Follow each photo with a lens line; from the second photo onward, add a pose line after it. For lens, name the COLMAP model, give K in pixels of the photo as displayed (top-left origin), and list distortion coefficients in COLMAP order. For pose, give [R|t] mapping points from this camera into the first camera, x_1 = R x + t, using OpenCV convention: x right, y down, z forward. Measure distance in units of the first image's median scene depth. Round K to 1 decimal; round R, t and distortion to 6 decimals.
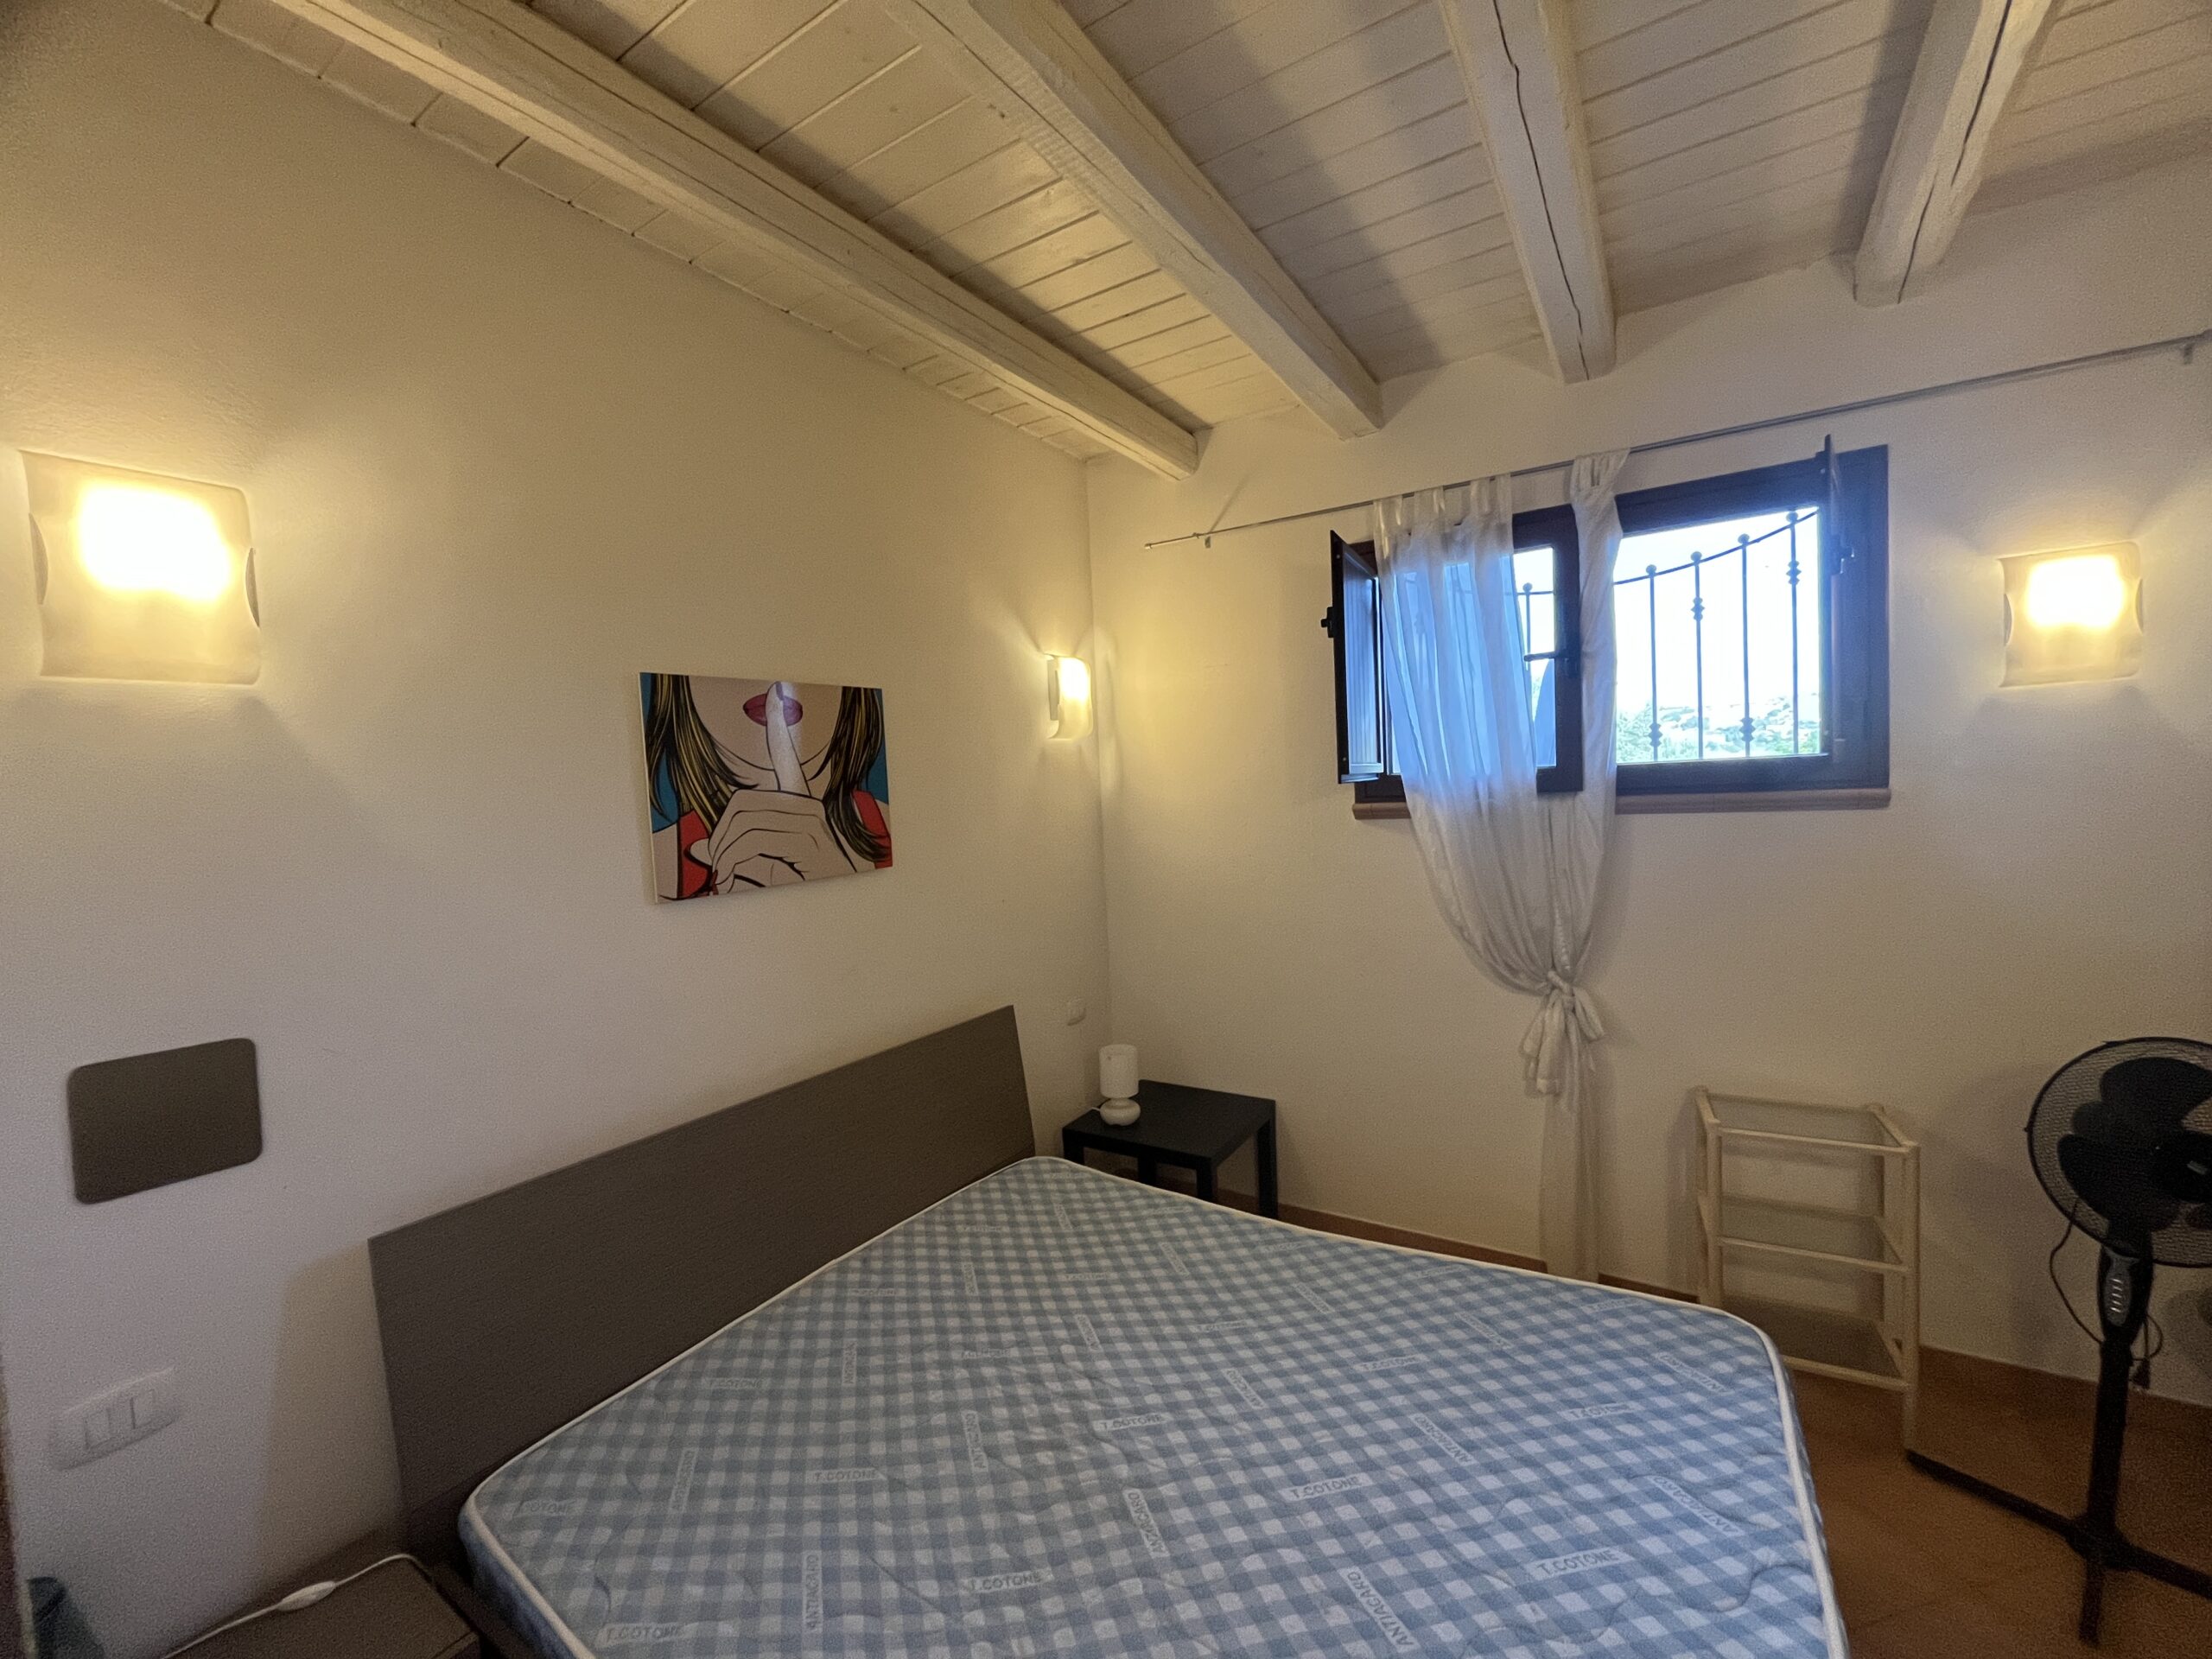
lens RADIAL K [[901.3, 0, 1111.0], [0, 901.3, 830.4], [0, 0, 1]] dist [-0.000654, -0.000274]
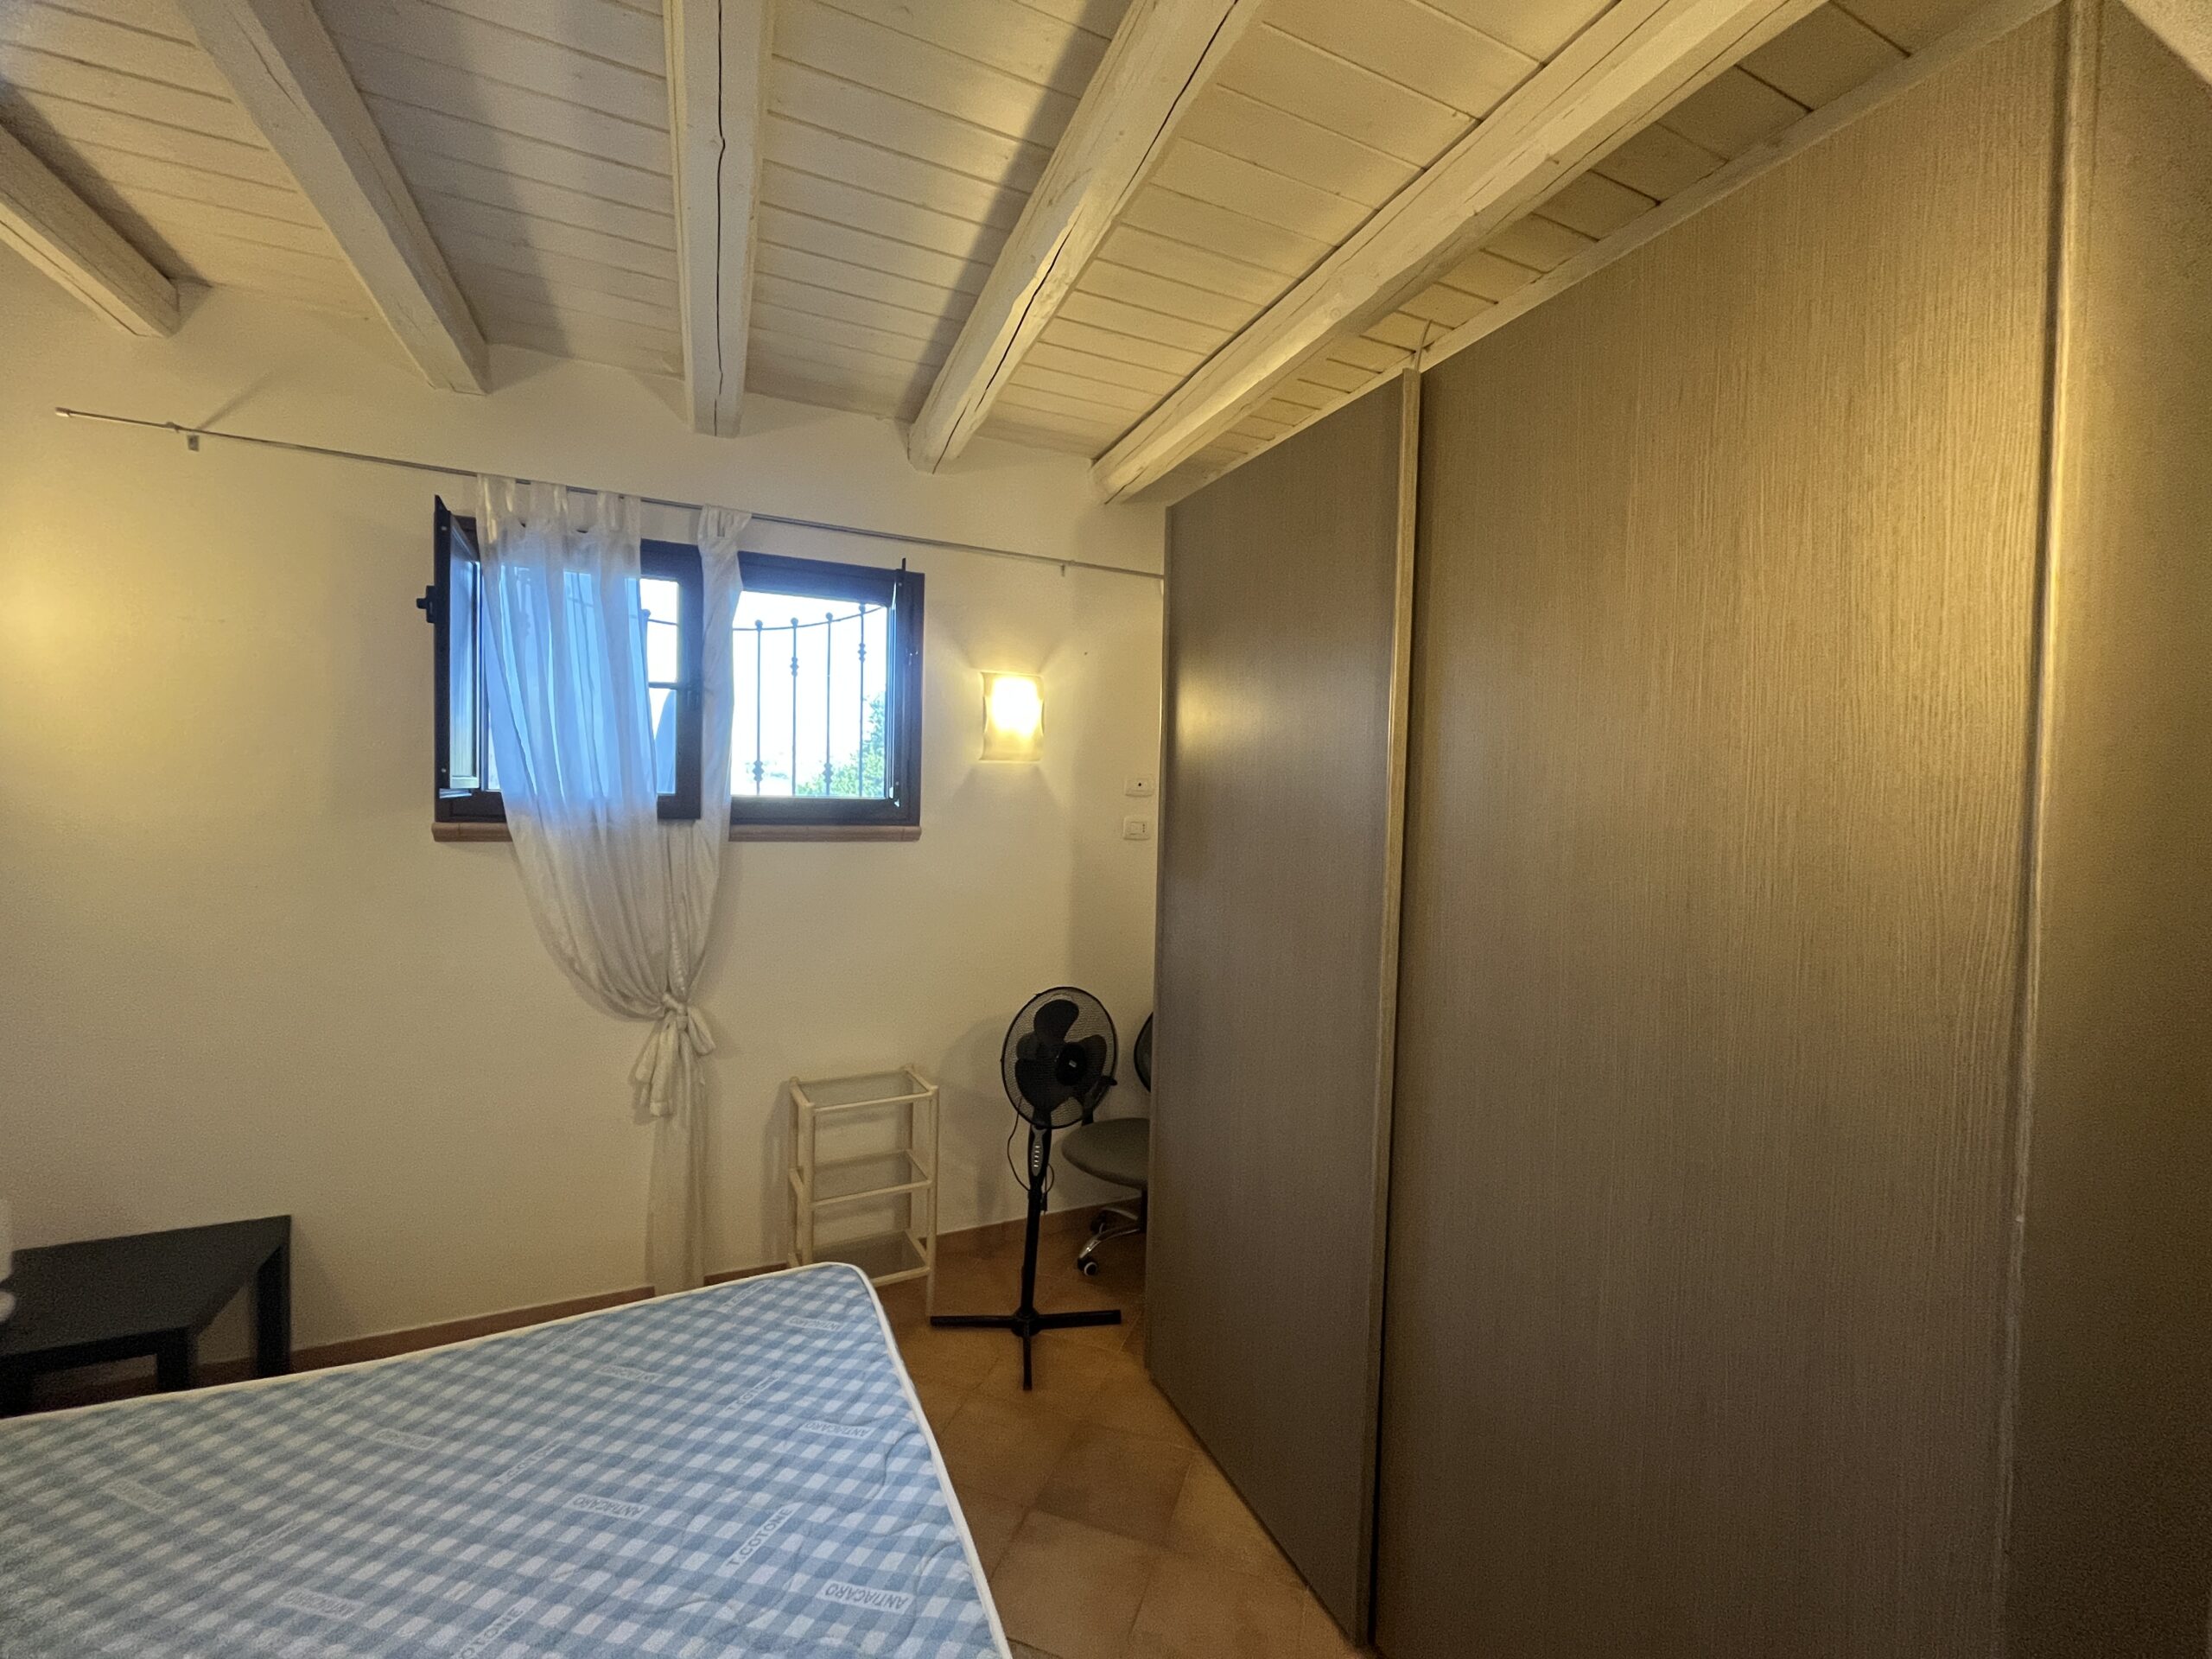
lens RADIAL K [[897.6, 0, 1106.0], [0, 897.6, 829.5], [0, 0, 1]] dist [-0.000552, -0.000050]
pose [[0.546685, 0.028356, 0.836858, -0.107283], [-0.009378, 0.999571, -0.027743, -0.007361], [-0.837286, 0.007318, 0.546716, 0.032469]]
